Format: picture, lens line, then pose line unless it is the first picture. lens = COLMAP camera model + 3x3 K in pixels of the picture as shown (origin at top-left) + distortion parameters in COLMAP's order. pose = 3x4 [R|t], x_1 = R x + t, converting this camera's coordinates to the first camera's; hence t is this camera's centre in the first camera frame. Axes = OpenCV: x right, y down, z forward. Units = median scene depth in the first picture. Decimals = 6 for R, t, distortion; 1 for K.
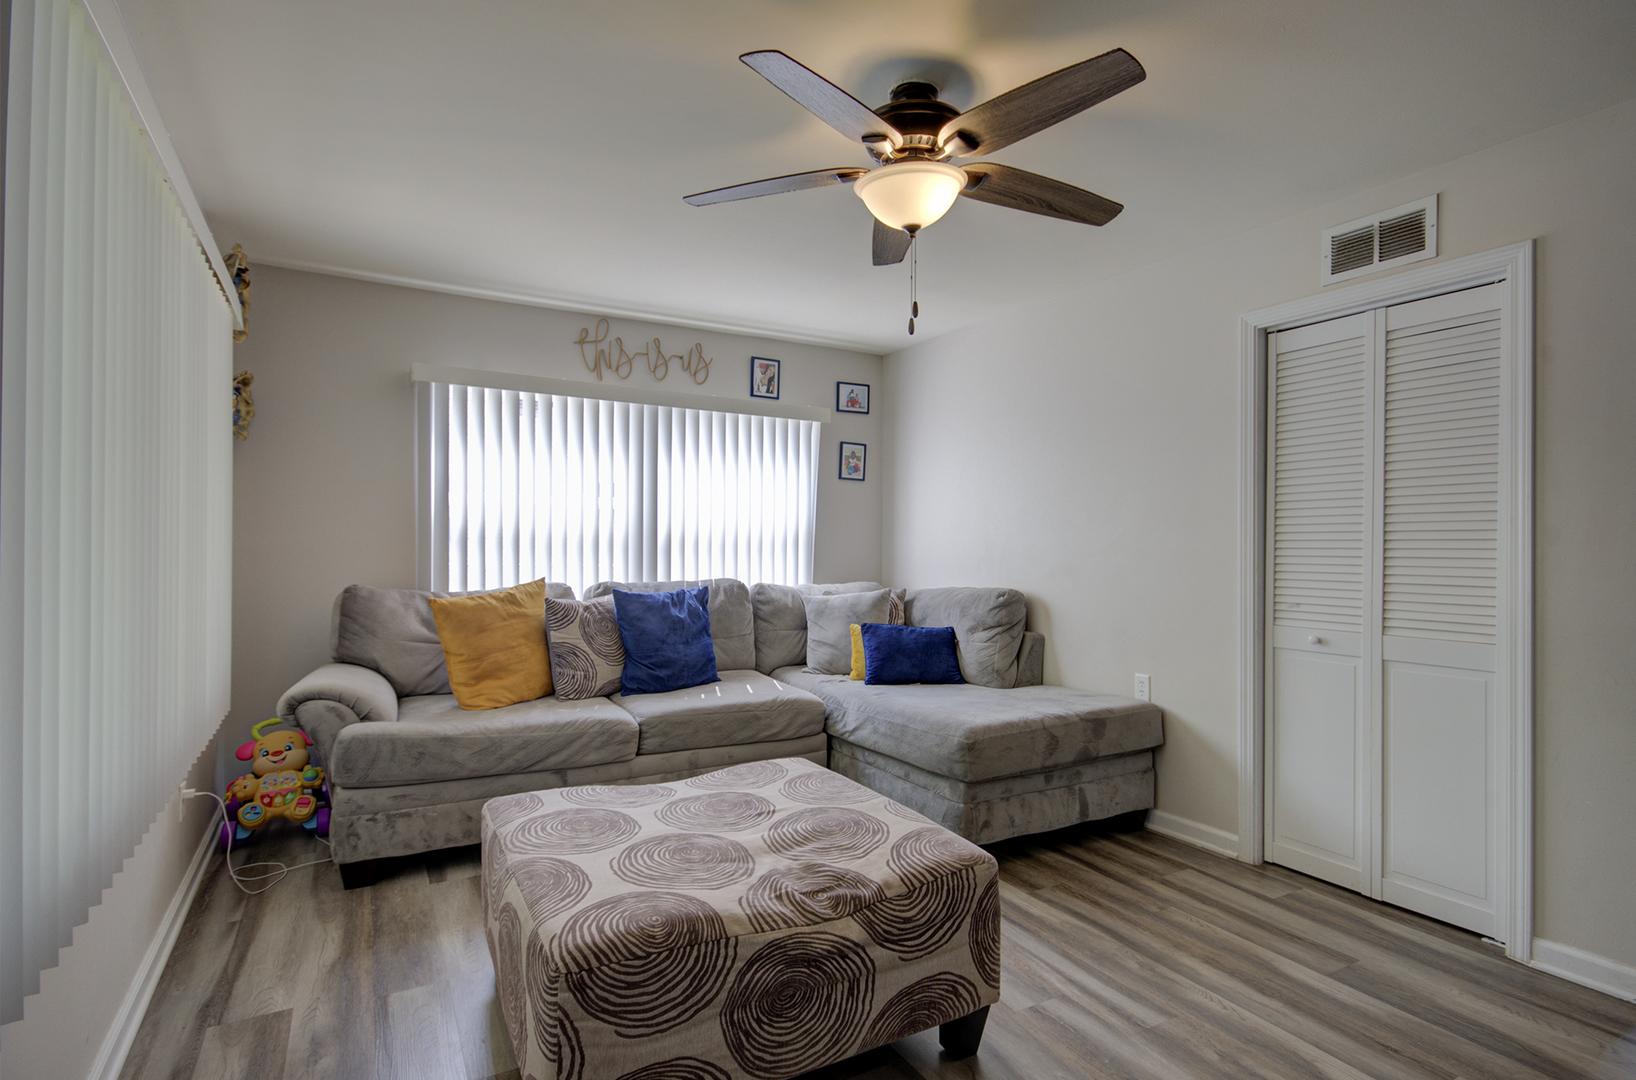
lens RADIAL K [[804.3, 0, 818.0], [0, 804.3, 540.4], [0, 0, 1]] dist [0.006563, -0.001735]
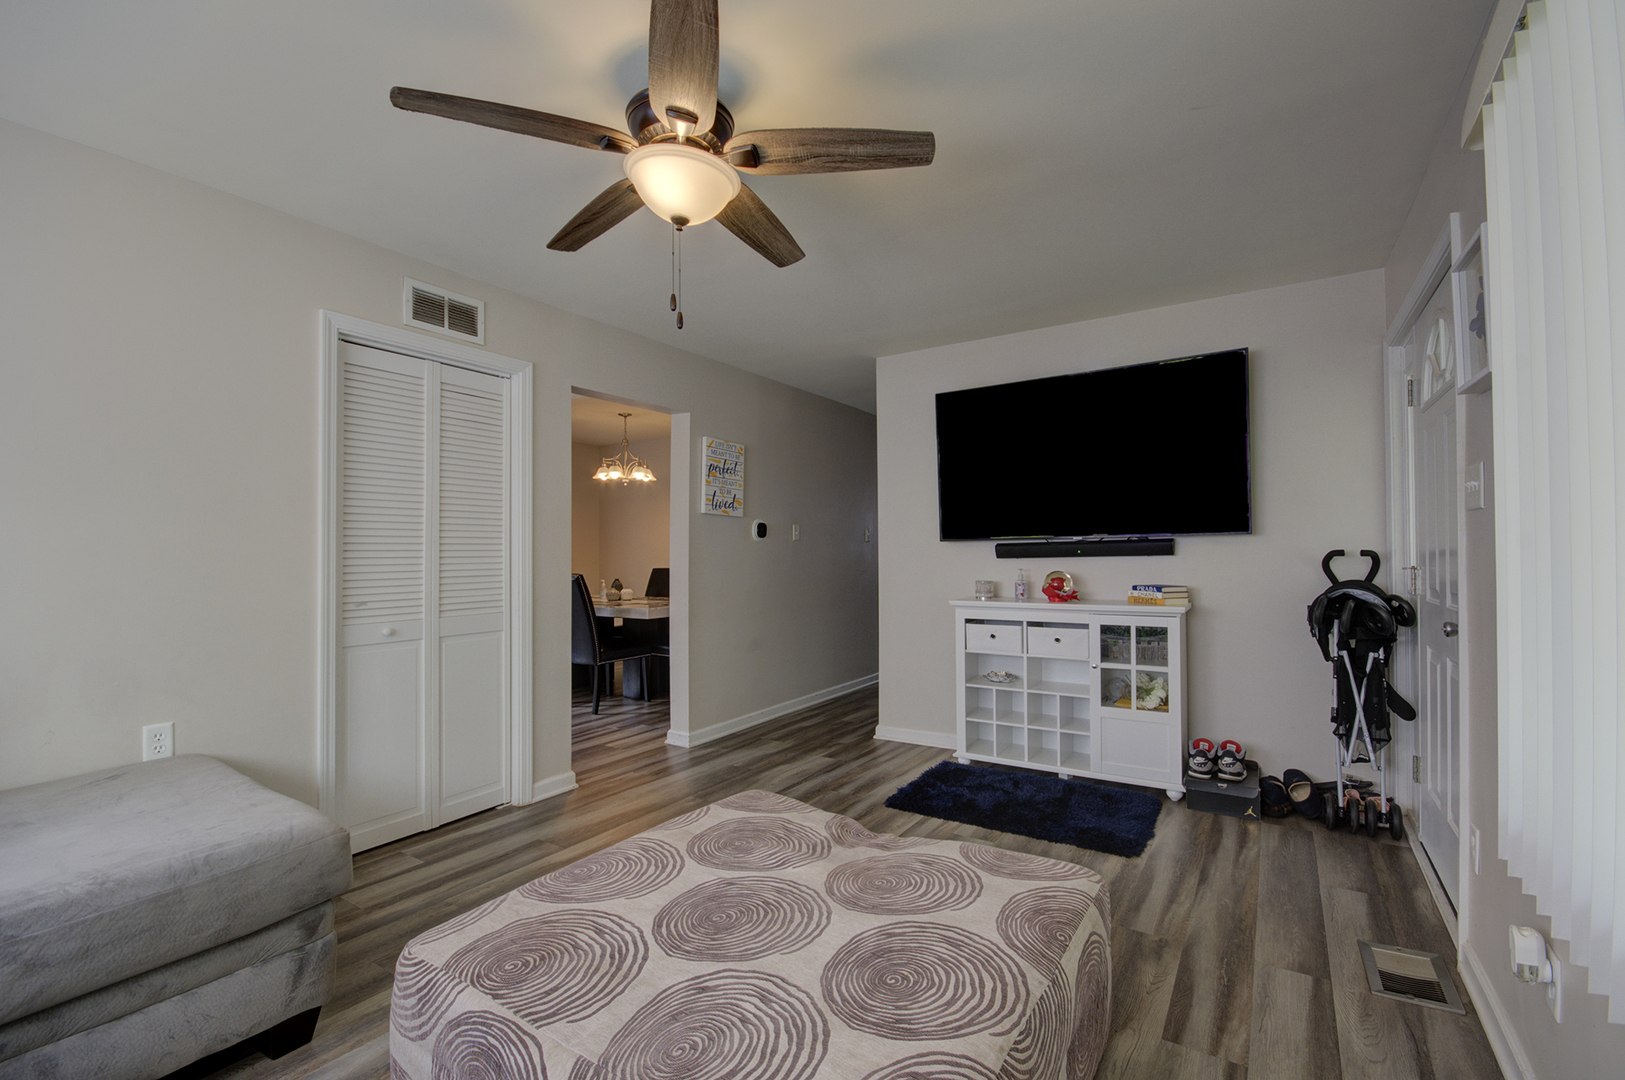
lens RADIAL K [[717.7, 0, 807.0], [0, 717.7, 546.8], [0, 0, 1]] dist [-0.010692, 0.000510]
pose [[-0.457543, 0.004407, 0.889177, -0.607908], [0.000861, 0.999989, -0.004513, 0.010468], [-0.889187, -0.001299, -0.457542, 1.054704]]
